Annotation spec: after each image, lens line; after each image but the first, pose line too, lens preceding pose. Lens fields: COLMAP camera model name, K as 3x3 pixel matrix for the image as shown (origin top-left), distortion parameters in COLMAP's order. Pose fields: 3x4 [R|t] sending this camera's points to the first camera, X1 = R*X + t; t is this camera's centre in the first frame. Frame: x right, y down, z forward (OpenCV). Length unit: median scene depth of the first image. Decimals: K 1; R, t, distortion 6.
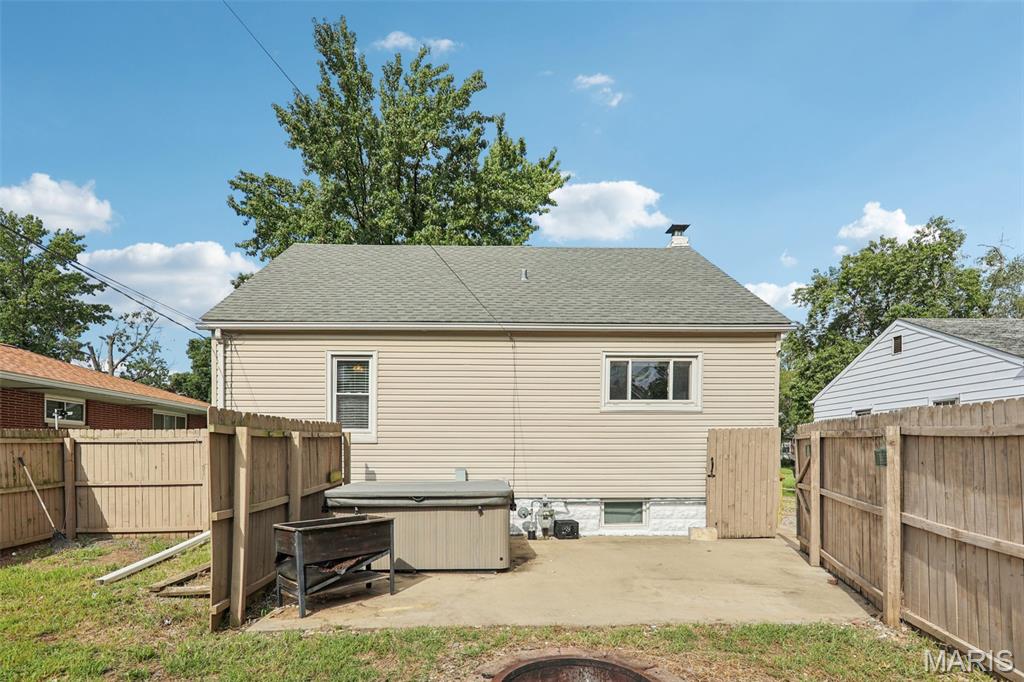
lens RADIAL K [[530.4, 0, 511.1], [0, 530.4, 372.2], [0, 0, 1]] dist [0.011442, -0.000010]
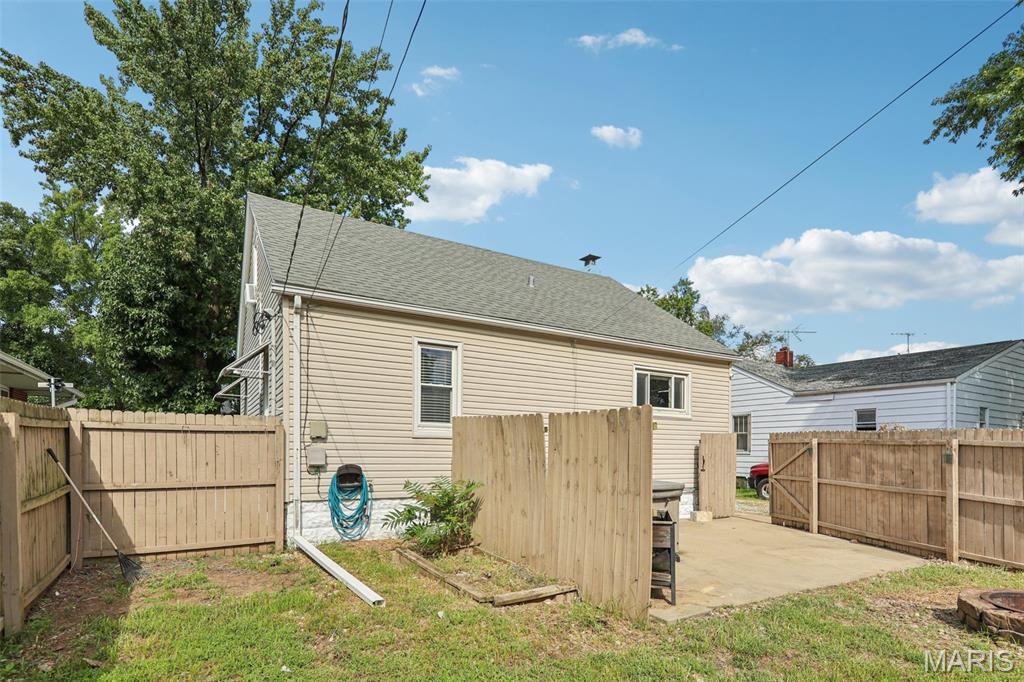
lens RADIAL K [[524.0, 0, 514.0], [0, 524.0, 360.1], [0, 0, 1]] dist [0.004259, -0.000090]
pose [[0.868389, 0.095340, 0.486632, -0.636221], [-0.088129, 0.995394, -0.037750, 0.019347], [-0.487990, -0.010105, 0.872791, 0.124447]]
